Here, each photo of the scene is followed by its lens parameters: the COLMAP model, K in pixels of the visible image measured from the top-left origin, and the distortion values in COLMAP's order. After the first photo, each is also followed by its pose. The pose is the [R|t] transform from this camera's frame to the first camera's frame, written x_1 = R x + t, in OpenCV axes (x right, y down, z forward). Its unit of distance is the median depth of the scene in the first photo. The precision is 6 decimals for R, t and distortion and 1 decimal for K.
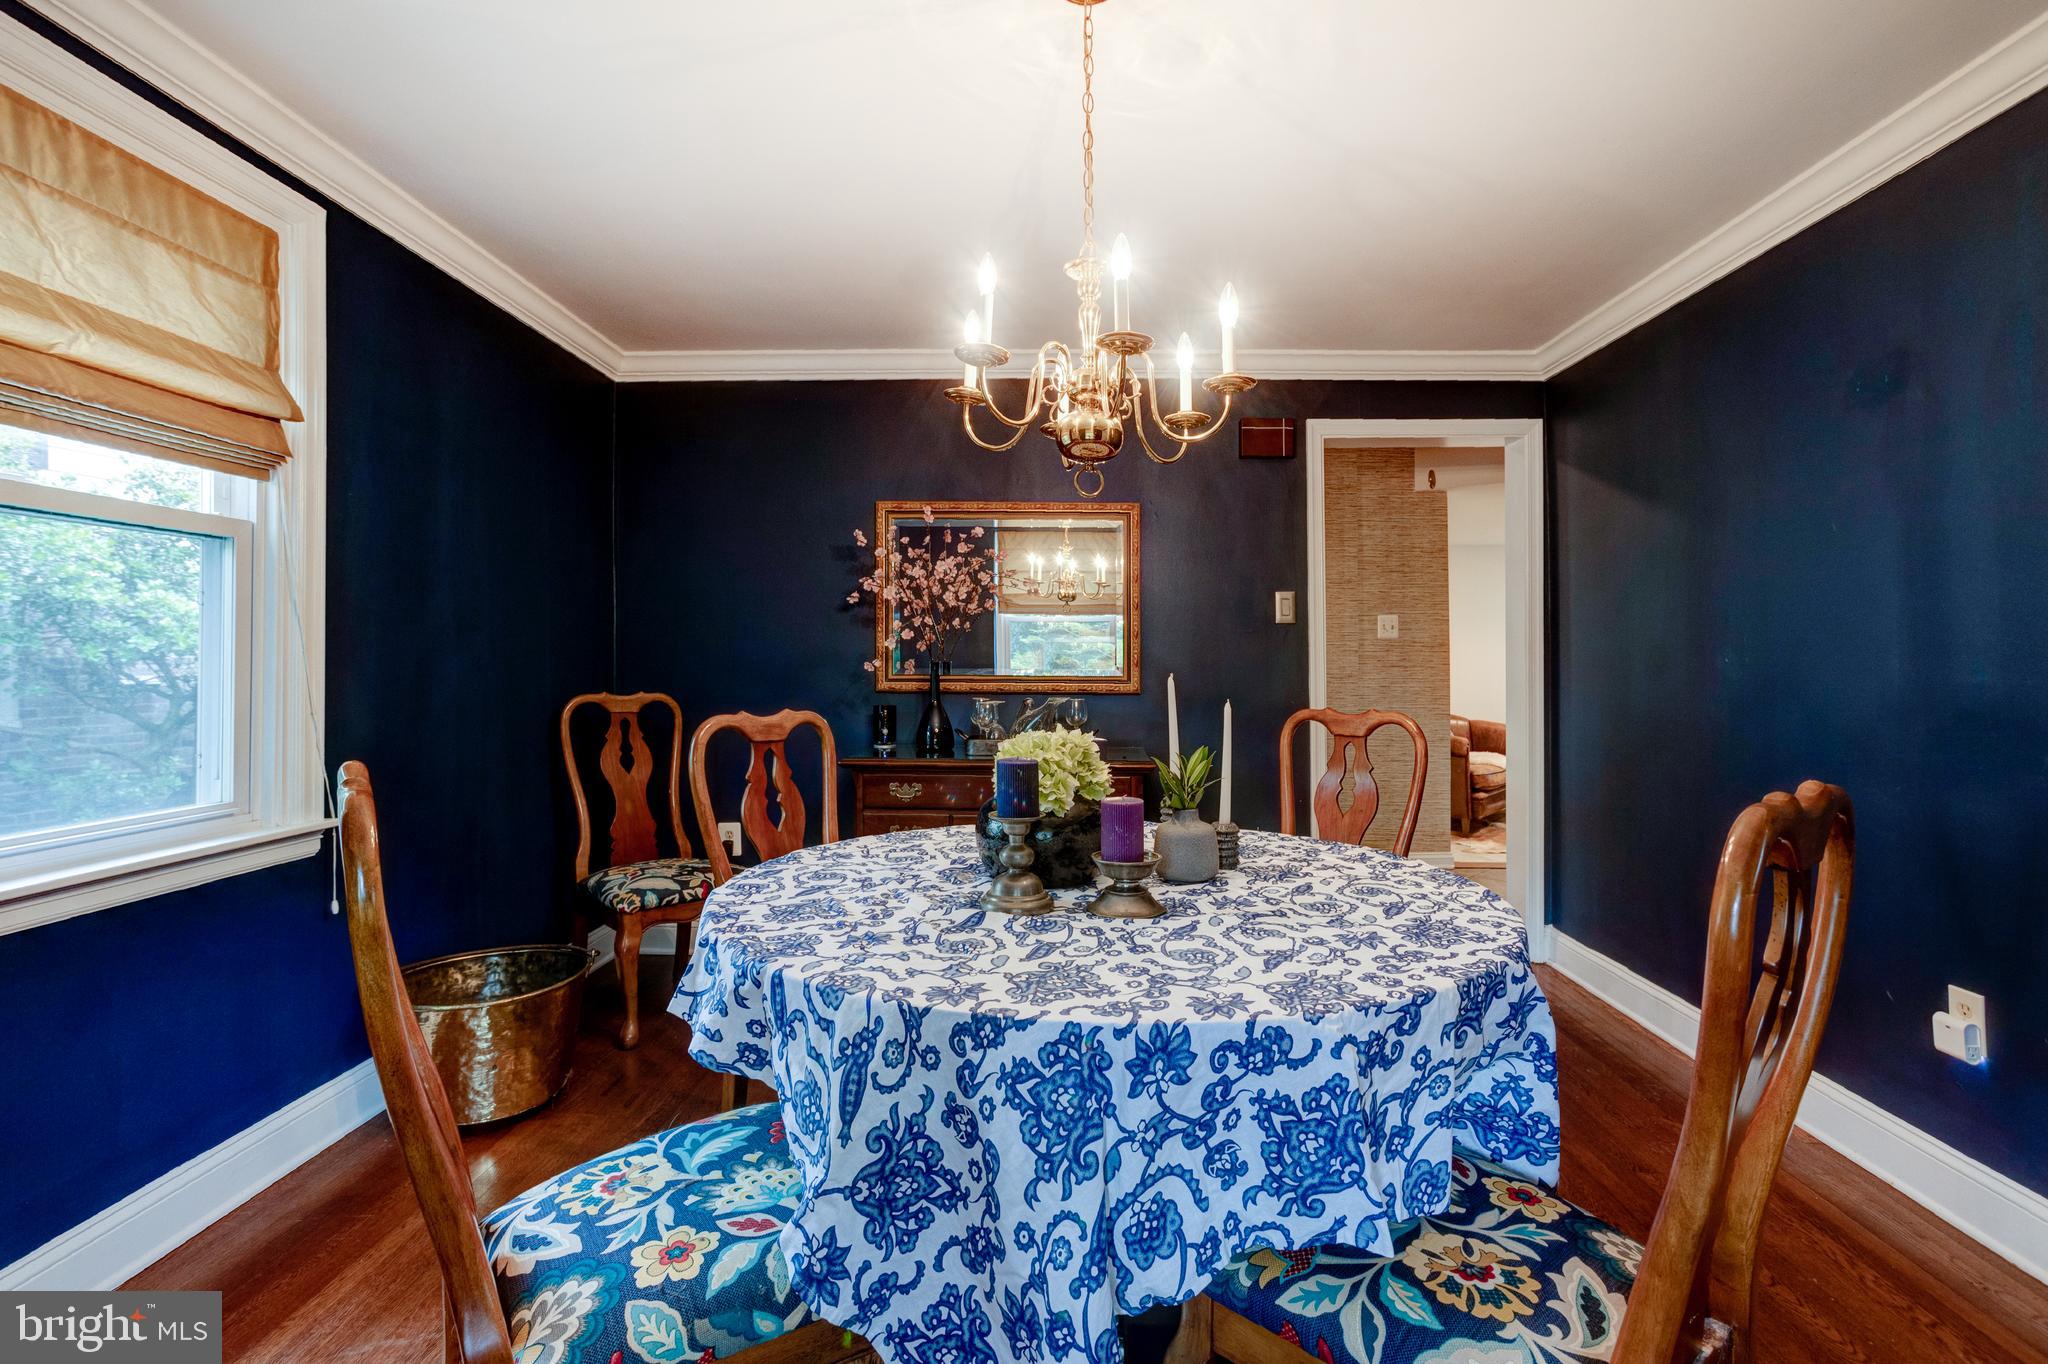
lens RADIAL K [[984.7, 0, 1019.4], [0, 984.7, 664.9], [0, 0, 1]] dist [-0.031143, 0.037822]
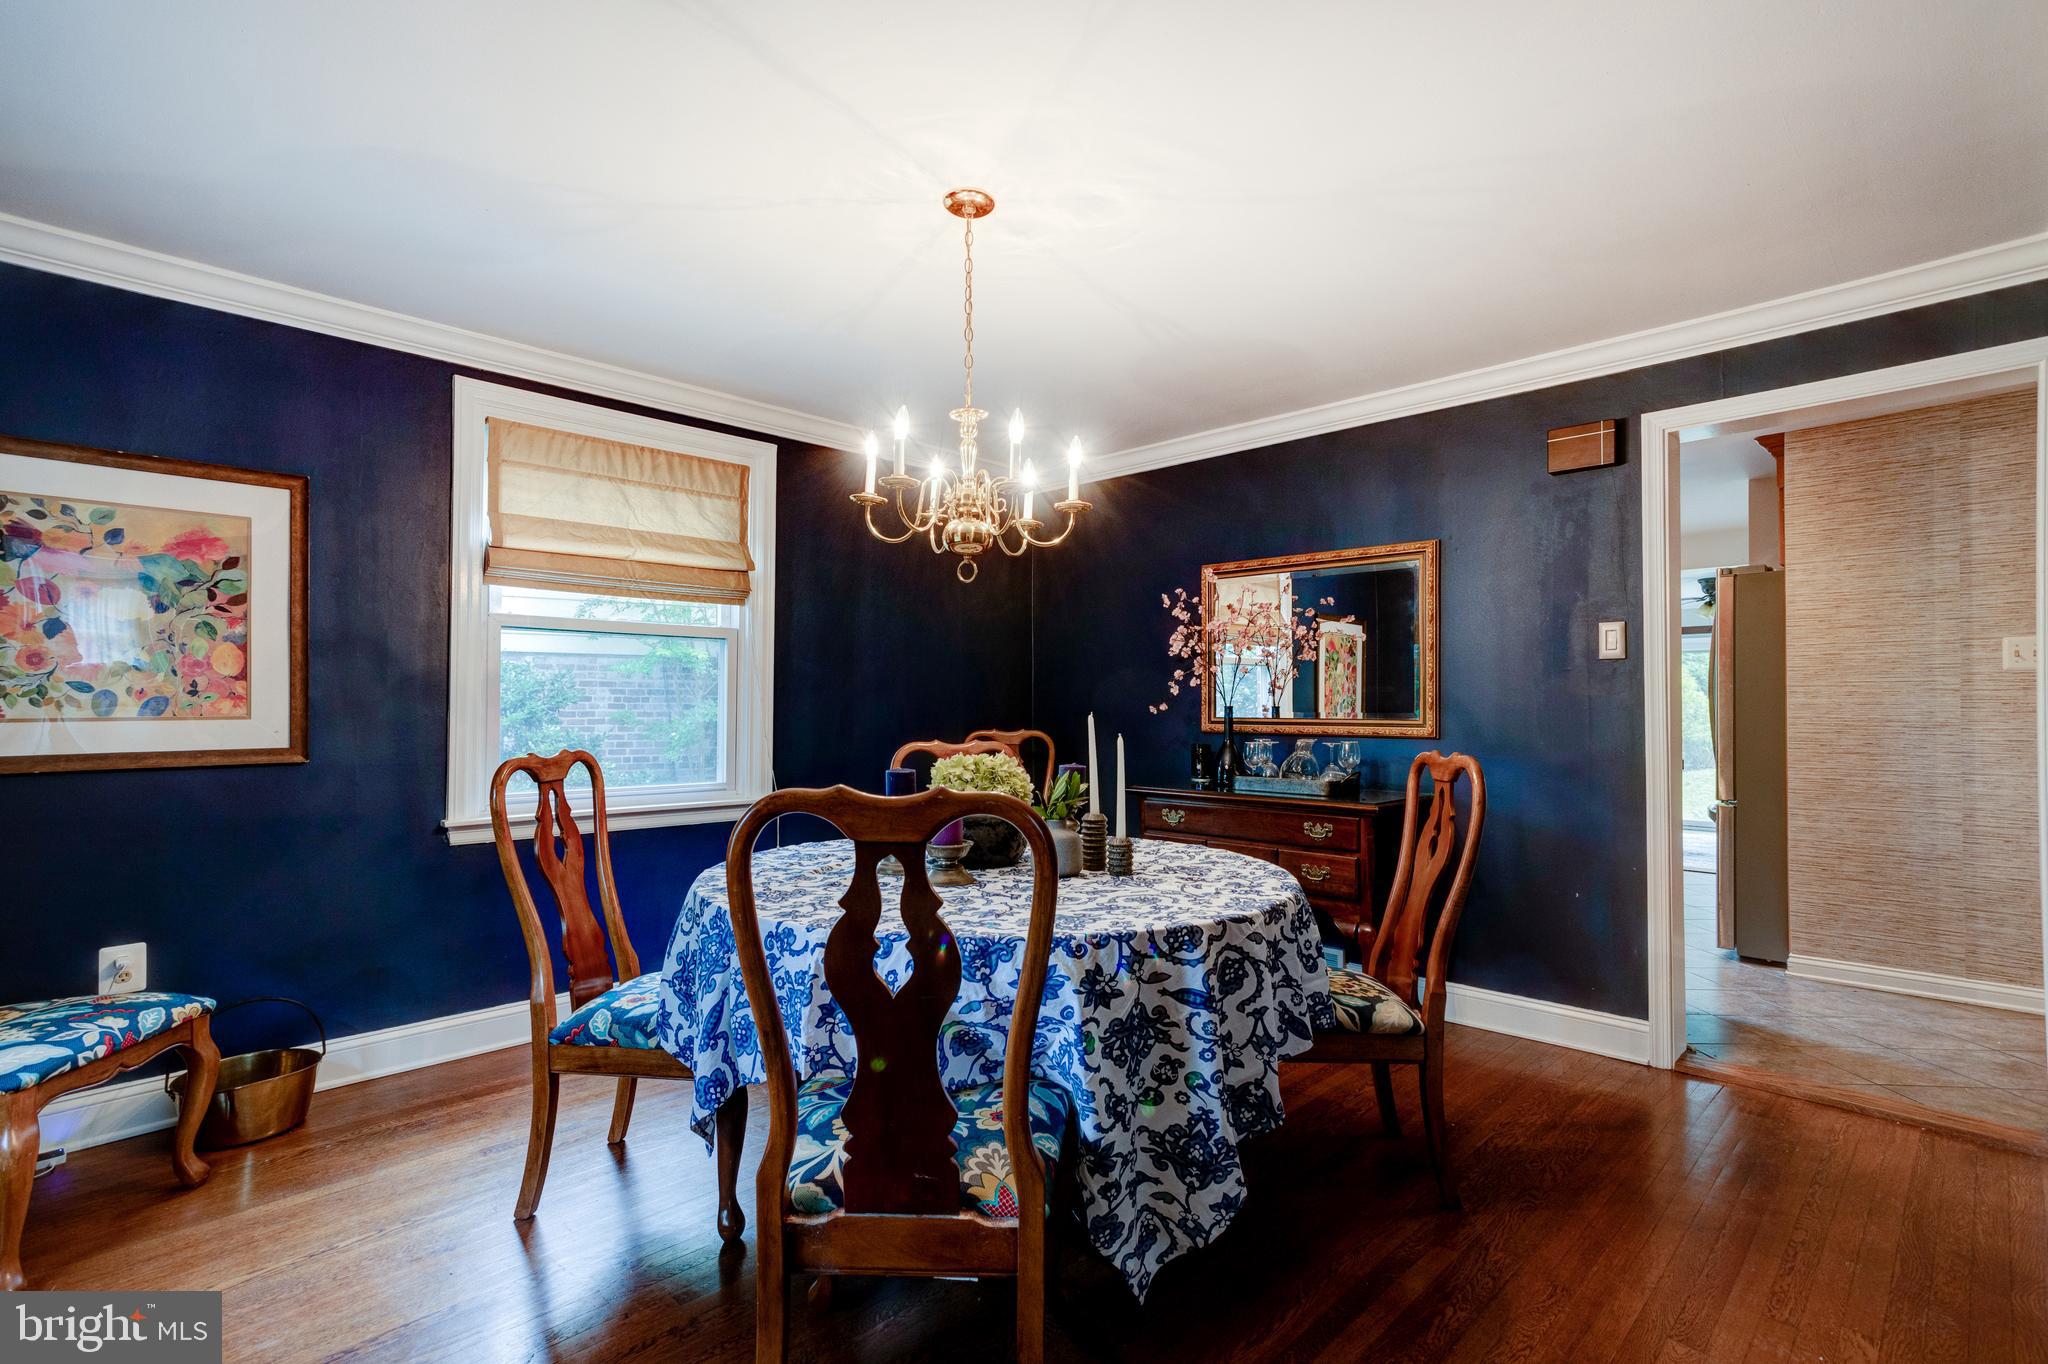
lens RADIAL K [[976.0, 0, 1020.7], [0, 976.0, 714.2], [0, 0, 1]] dist [-0.027808, 0.035894]
pose [[0.725988, 0.001329, -0.687706, 0.847998], [-0.001223, 0.999999, 0.000641, 0.010101], [0.687707, 0.000375, 0.725989, 0.056465]]
